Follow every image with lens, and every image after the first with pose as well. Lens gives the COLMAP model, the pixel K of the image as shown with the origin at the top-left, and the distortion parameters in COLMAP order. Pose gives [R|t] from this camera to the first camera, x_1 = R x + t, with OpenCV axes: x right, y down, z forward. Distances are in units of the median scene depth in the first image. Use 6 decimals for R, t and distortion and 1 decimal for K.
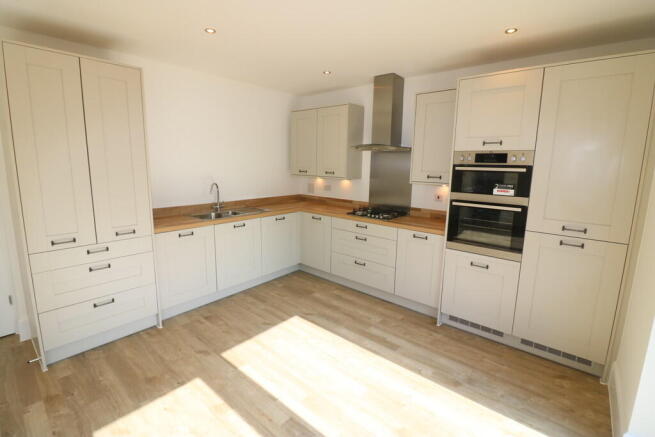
lens RADIAL K [[302.4, 0, 325.5], [0, 302.4, 210.9], [0, 0, 1]] dist [0.001933, -0.015195]
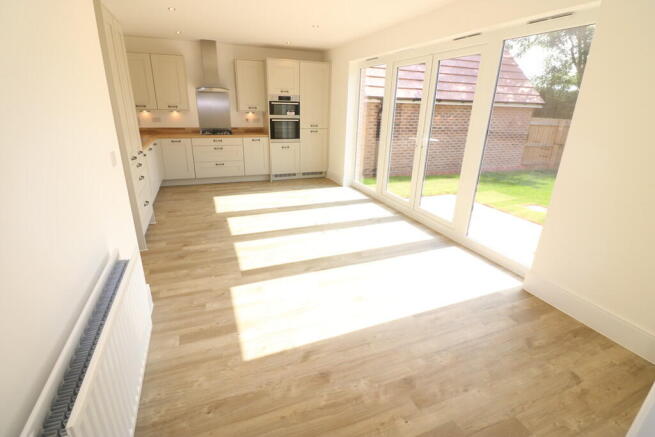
lens RADIAL K [[302.4, 0, 325.5], [0, 302.4, 210.9], [0, 0, 1]] dist [0.001933, -0.015195]
pose [[0.463496, -0.297482, 0.834671, -1.324604], [0.122815, 0.954437, 0.271967, 0.050162], [-0.877547, -0.023545, 0.478913, -0.361000]]
